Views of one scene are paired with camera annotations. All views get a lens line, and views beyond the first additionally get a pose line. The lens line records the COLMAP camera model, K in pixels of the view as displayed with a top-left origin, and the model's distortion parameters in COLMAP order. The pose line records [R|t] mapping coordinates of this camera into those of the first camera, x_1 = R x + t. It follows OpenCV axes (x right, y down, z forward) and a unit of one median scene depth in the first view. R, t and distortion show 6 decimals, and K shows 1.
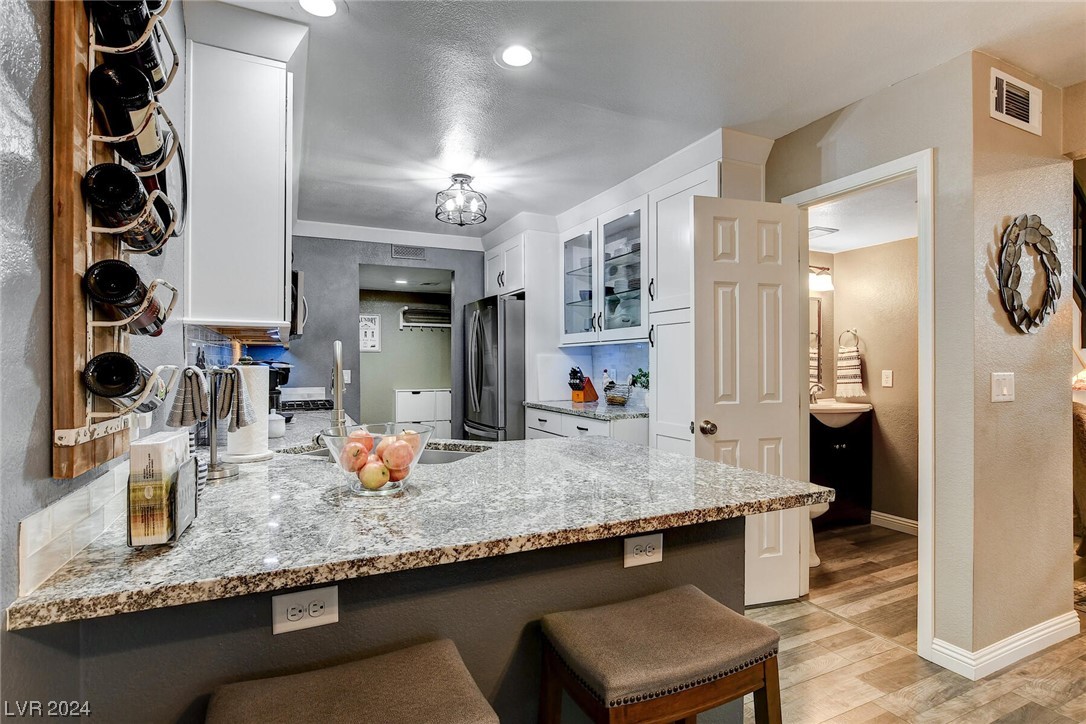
lens RADIAL K [[537.4, 0, 540.5], [0, 537.4, 363.8], [0, 0, 1]] dist [-0.017161, 0.001975]
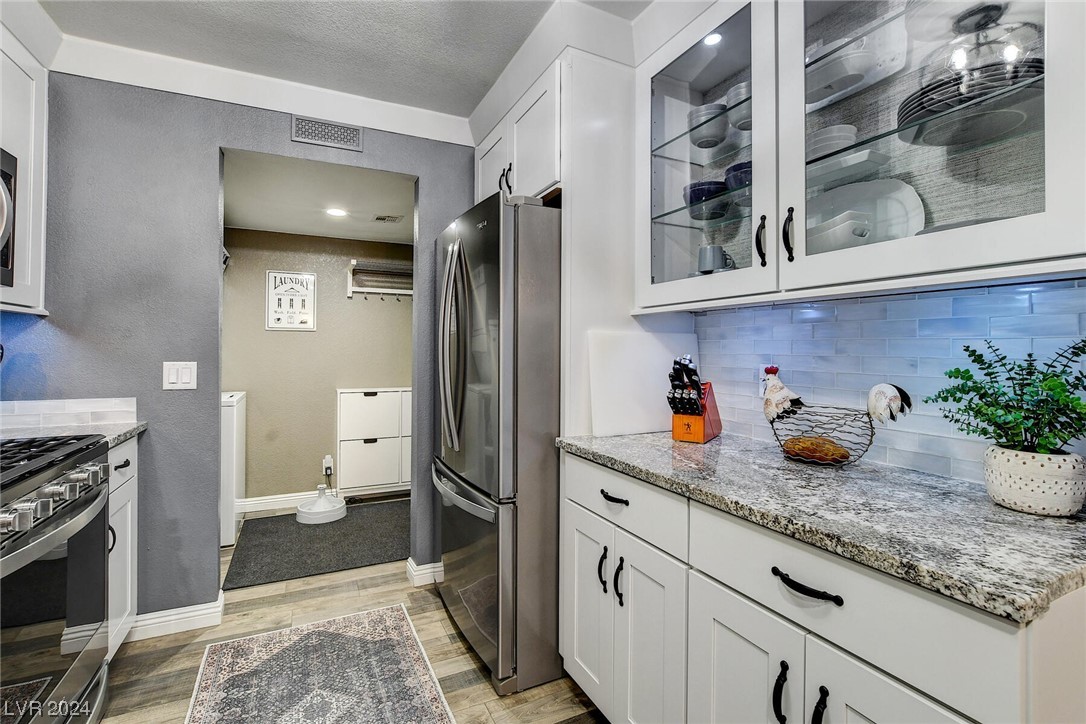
lens RADIAL K [[494.2, 0, 538.8], [0, 494.2, 346.9], [0, 0, 1]] dist [-0.019082, 0.001366]
pose [[0.999955, 0.005242, 0.007916, -0.087218], [-0.005190, 0.999965, -0.006537, -0.001553], [-0.007950, 0.006496, 0.999947, 1.033204]]
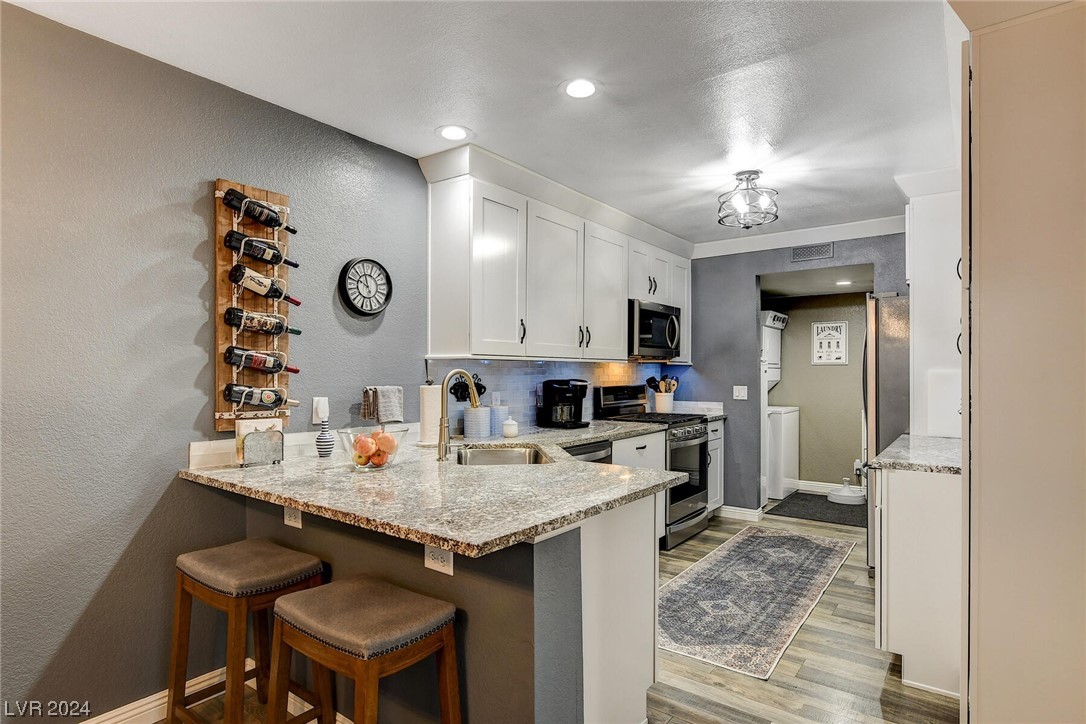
lens RADIAL K [[580.1, 0, 543.0], [0, 580.1, 370.5], [0, 0, 1]] dist [-0.009093, 0.001902]
pose [[0.467479, -0.001532, -0.884003, 0.750196], [-0.001820, 0.999995, -0.002695, -0.024571], [0.884002, 0.002869, 0.467474, 0.341309]]
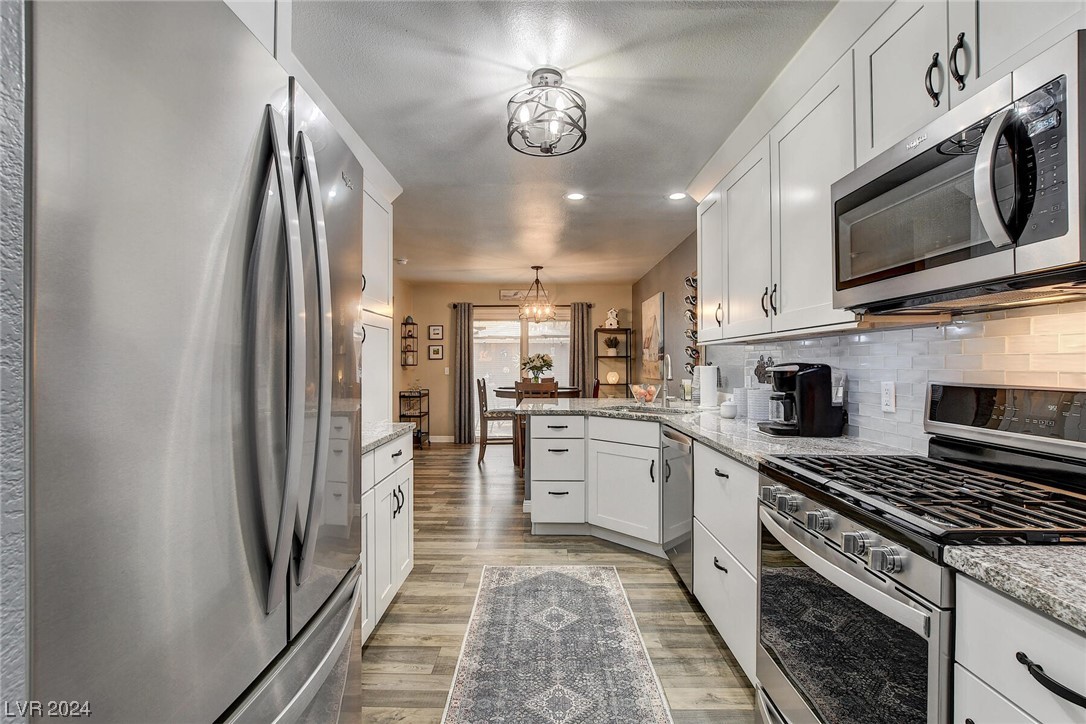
lens RADIAL K [[494.2, 0, 545.1], [0, 494.2, 361.4], [0, 0, 1]] dist [-0.019082, 0.001366]
pose [[-0.905264, 0.000182, 0.424850, -0.551932], [-0.000881, 0.999997, -0.002305, -0.009687], [-0.424849, -0.002461, -0.905261, 2.117106]]
